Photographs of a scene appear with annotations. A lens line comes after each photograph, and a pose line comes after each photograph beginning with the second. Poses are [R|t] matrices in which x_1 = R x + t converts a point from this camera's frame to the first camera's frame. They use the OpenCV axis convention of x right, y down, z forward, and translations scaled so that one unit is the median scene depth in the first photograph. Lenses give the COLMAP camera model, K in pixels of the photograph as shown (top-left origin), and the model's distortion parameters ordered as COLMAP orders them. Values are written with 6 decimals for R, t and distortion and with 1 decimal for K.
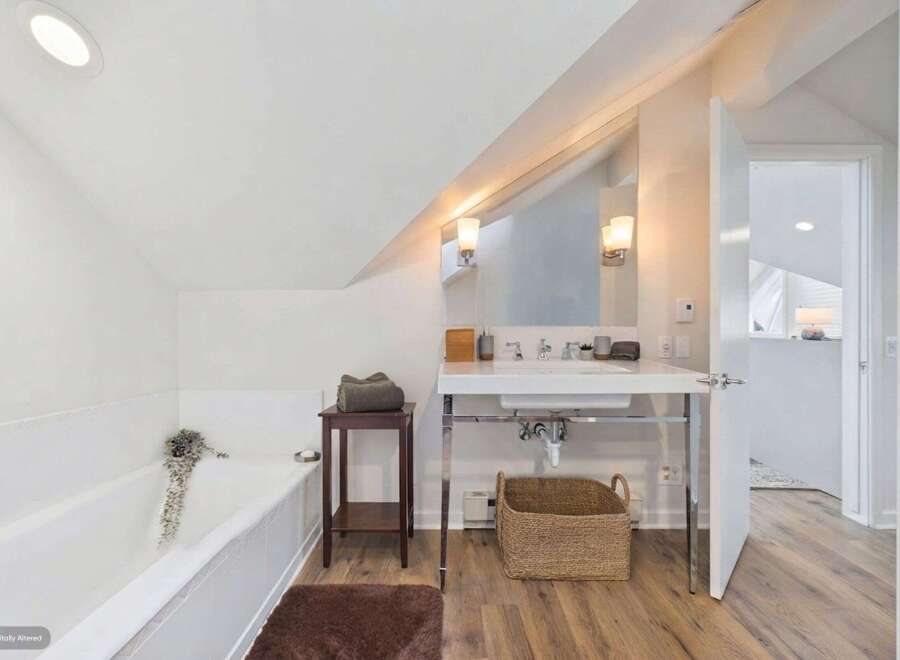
lens RADIAL K [[378.8, 0, 447.0], [0, 378.8, 324.7], [0, 0, 1]] dist [-0.000167, -0.000145]
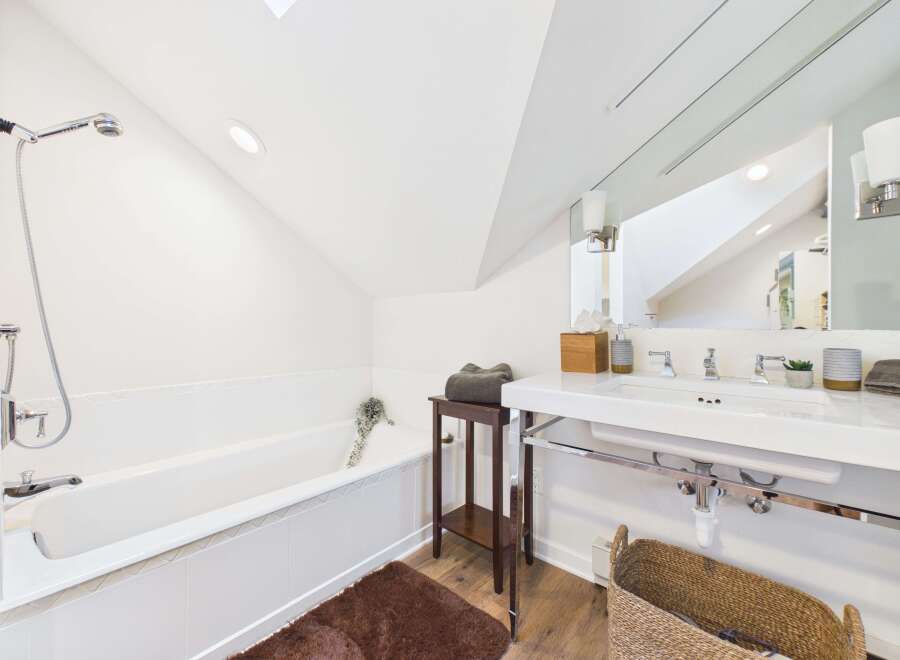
lens RADIAL K [[378.8, 0, 447.0], [0, 378.8, 324.7], [0, 0, 1]] dist [-0.000167, -0.000145]
pose [[0.758230, 0.007055, -0.651949, 0.354998], [-0.010858, 0.999939, -0.001808, 0.003287], [0.651897, 0.008450, 0.758261, 0.214985]]
